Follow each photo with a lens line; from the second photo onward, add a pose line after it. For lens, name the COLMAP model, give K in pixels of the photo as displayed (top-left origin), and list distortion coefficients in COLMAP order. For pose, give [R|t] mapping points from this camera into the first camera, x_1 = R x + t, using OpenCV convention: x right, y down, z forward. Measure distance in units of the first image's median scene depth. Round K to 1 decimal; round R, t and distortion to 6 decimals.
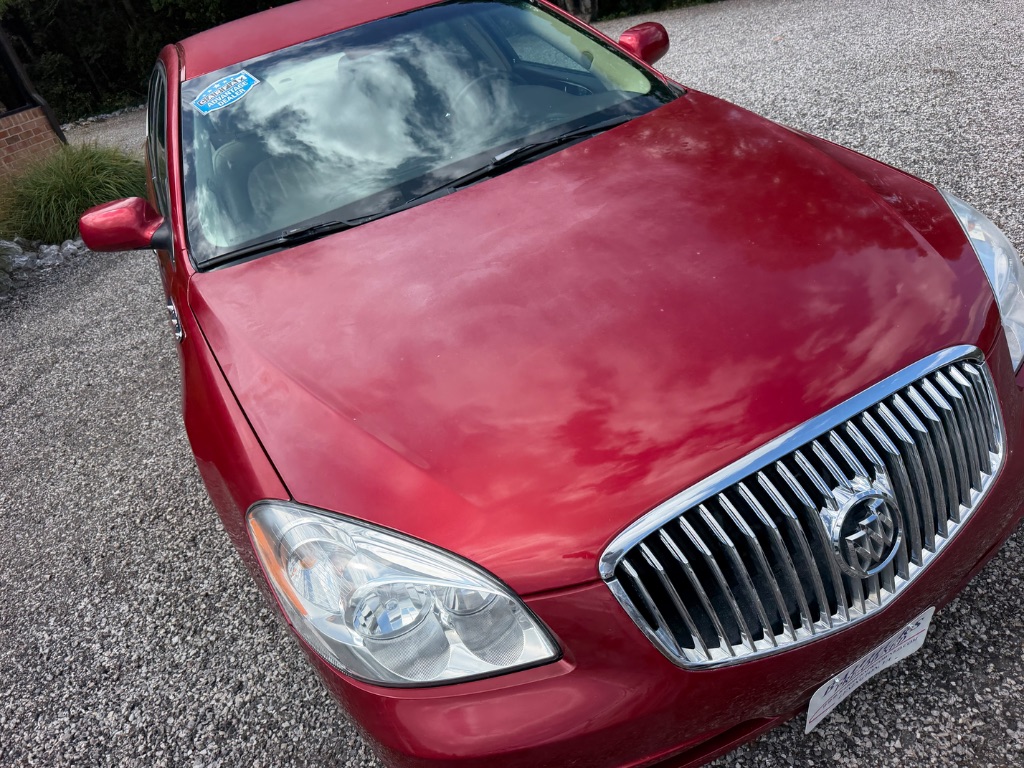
lens RADIAL K [[743.5, 0, 511.9], [0, 743.5, 360.1], [0, 0, 1]] dist [-0.006982, -0.007248]
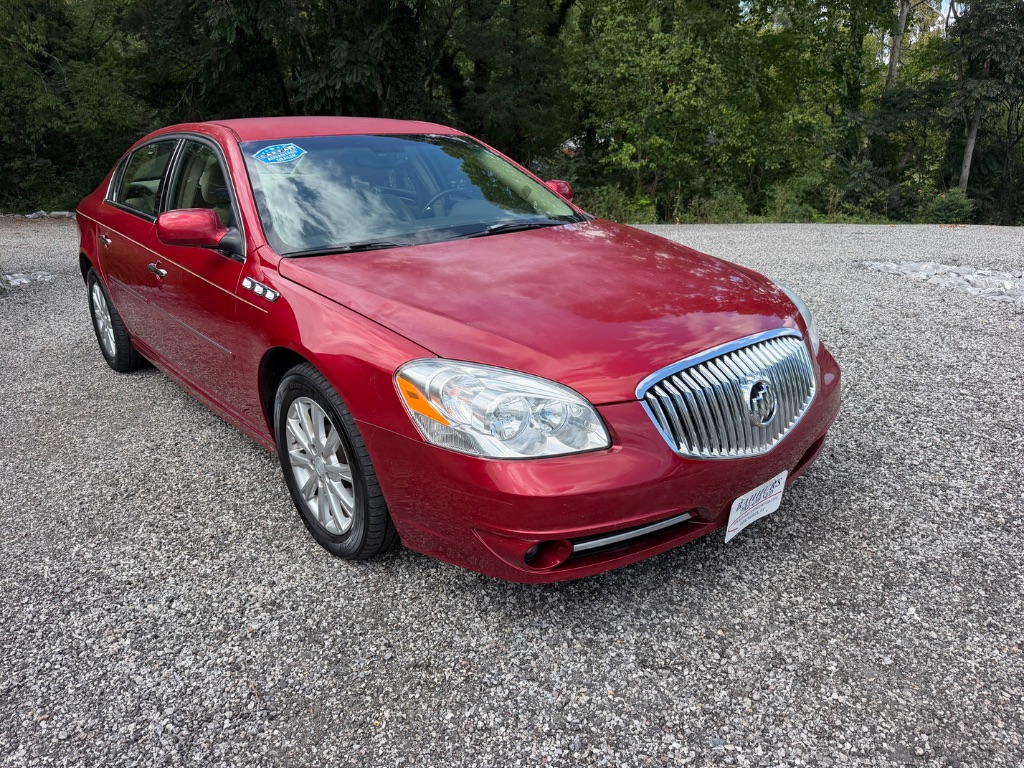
lens RADIAL K [[732.1, 0, 512.0], [0, 732.1, 384.0], [0, 0, 1]] dist [0.000003, -0.004729]
pose [[0.953457, 0.108650, 0.281273, -0.542313], [-0.037213, 0.968094, -0.247810, 0.584001], [-0.299223, 0.225809, 0.927079, -0.433075]]
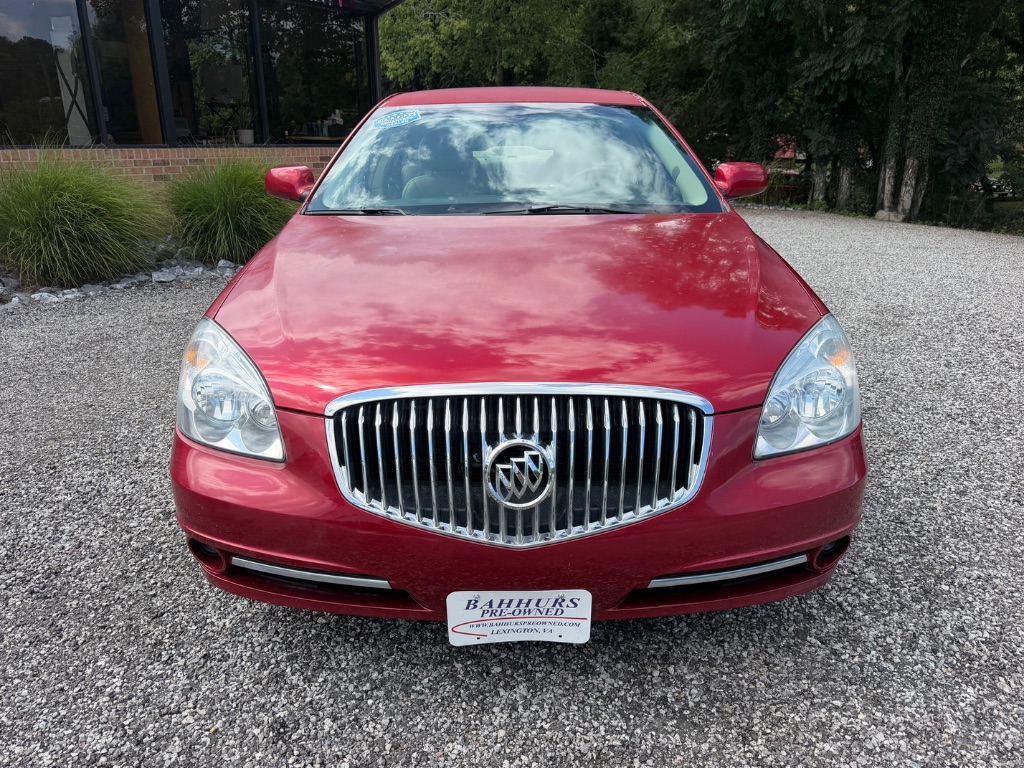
lens RADIAL K [[732.1, 0, 512.0], [0, 732.1, 384.0], [0, 0, 1]] dist [0.000003, -0.004729]
pose [[0.867973, 0.349285, -0.353021, 0.755770], [-0.400941, 0.912325, -0.083123, 0.180629], [0.293036, 0.213689, 0.931916, -0.163219]]
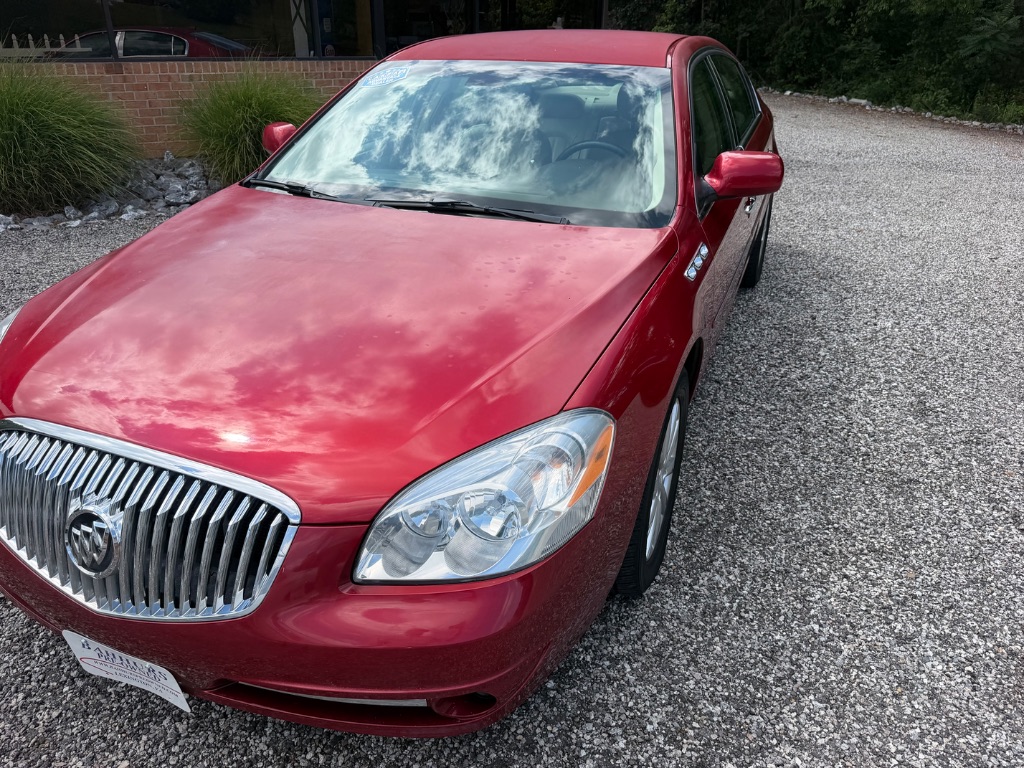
lens RADIAL K [[732.1, 0, 512.0], [0, 732.1, 384.0], [0, 0, 1]] dist [0.000003, -0.004729]
pose [[0.624868, 0.531235, -0.572127, 1.289514], [-0.521658, 0.829311, 0.200290, -0.509423], [0.580872, 0.173300, 0.795333, 0.361409]]
